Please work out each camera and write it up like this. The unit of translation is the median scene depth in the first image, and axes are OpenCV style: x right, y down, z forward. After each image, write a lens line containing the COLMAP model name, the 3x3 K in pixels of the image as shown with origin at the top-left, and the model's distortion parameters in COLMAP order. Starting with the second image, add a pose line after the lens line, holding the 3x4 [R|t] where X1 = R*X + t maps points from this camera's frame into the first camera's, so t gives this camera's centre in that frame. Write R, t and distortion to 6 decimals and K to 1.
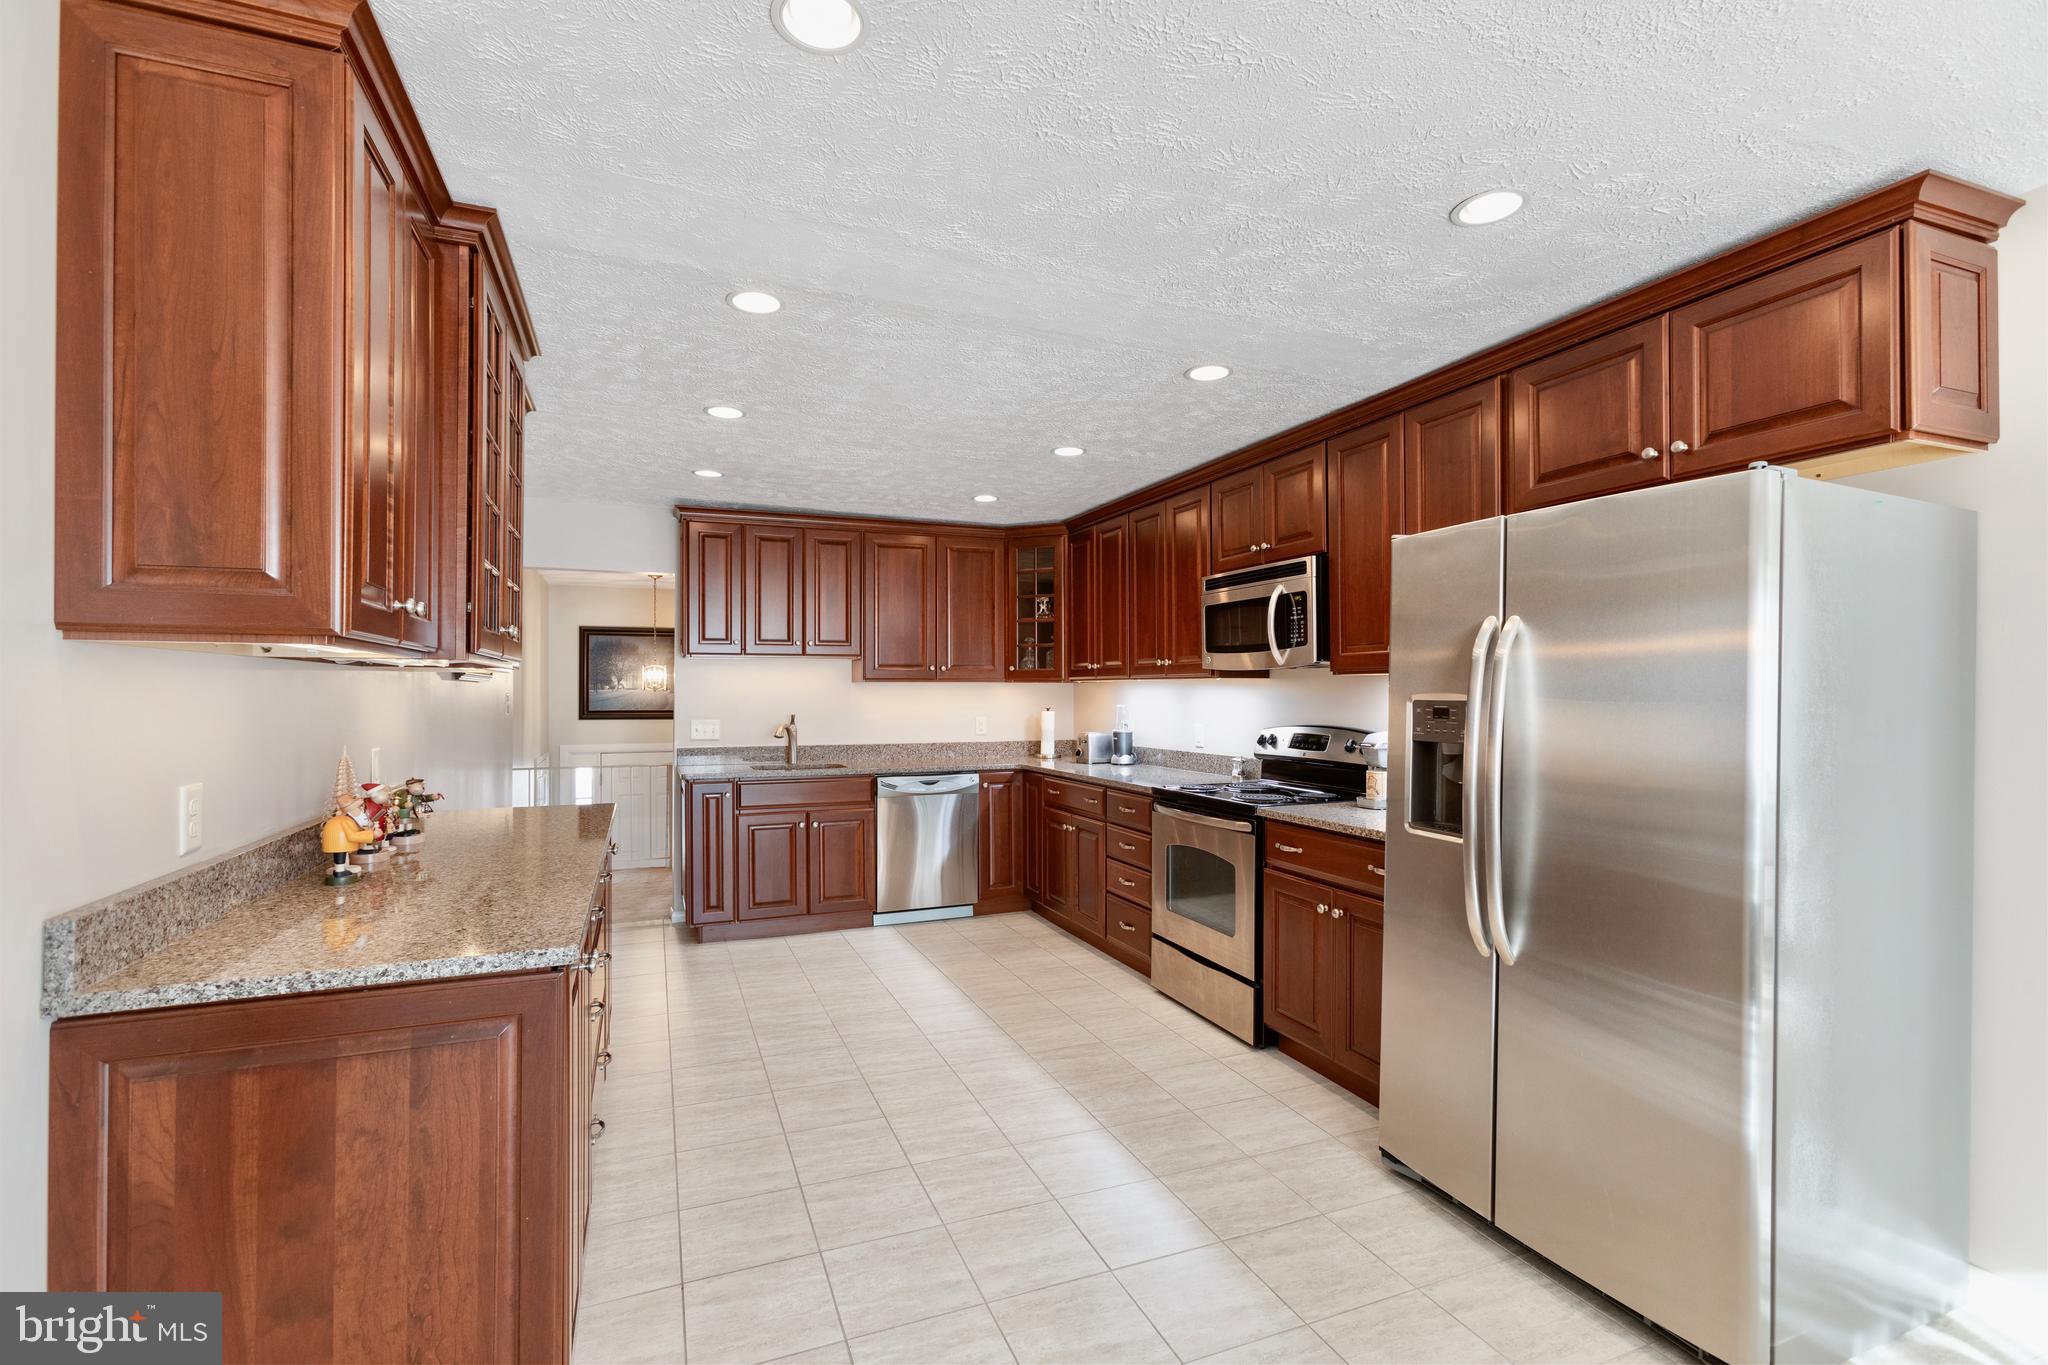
lens RADIAL K [[909.4, 0, 981.9], [0, 909.4, 677.3], [0, 0, 1]] dist [-0.009487, 0.004130]
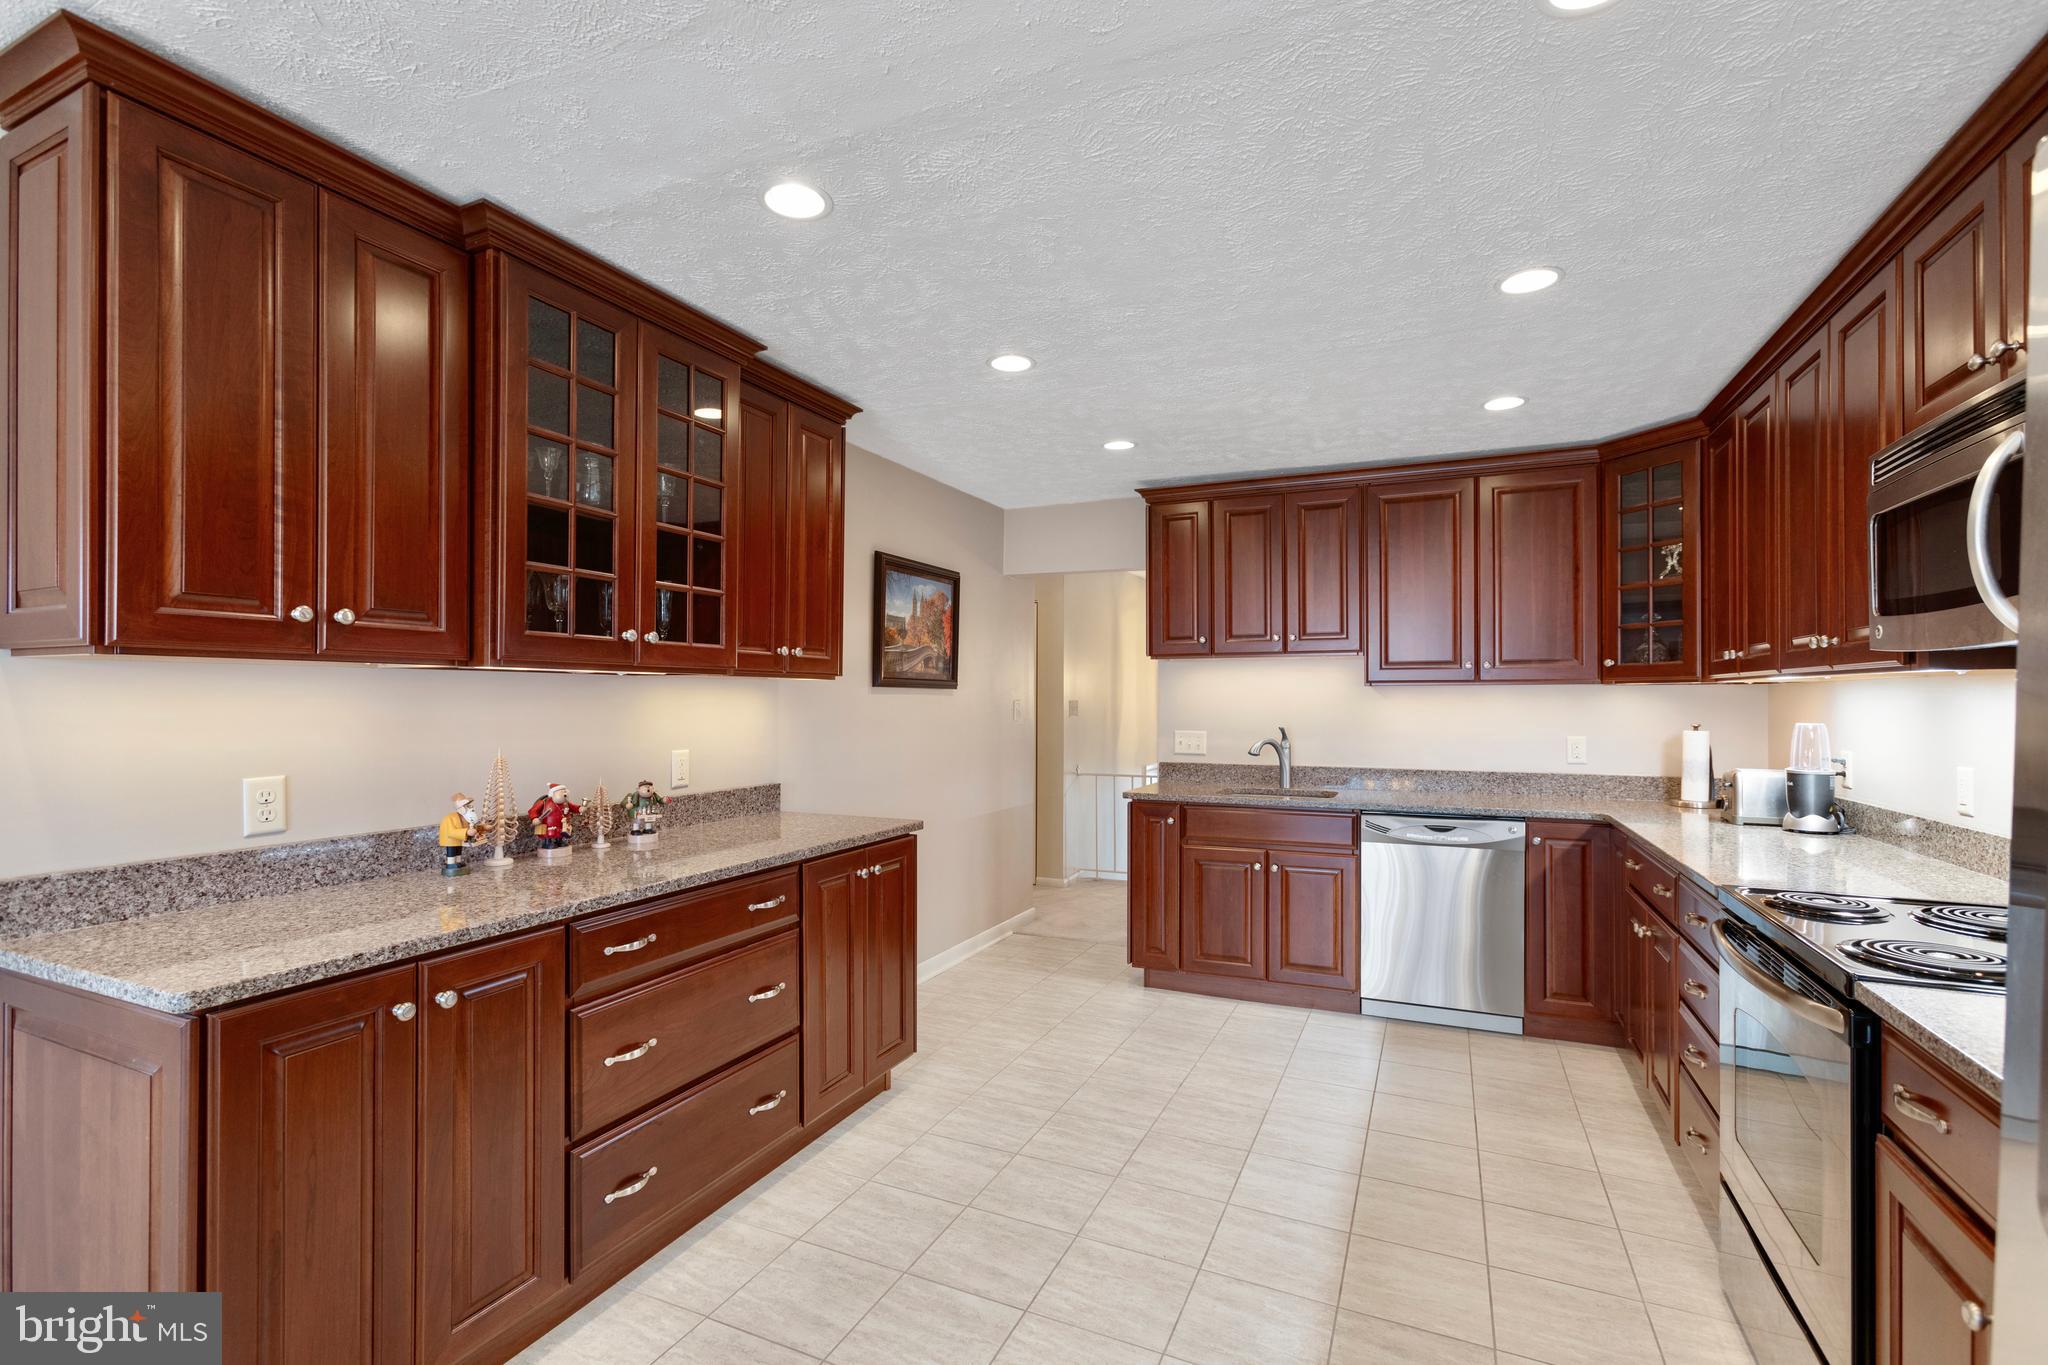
lens RADIAL K [[909.4, 0, 1021.8], [0, 909.4, 687.4], [0, 0, 1]] dist [-0.009487, 0.004130]
pose [[0.703349, -0.005636, -0.710822, 0.217955], [0.009885, 0.999949, 0.001853, 0.002931], [0.710776, -0.008330, 0.703369, 0.288844]]
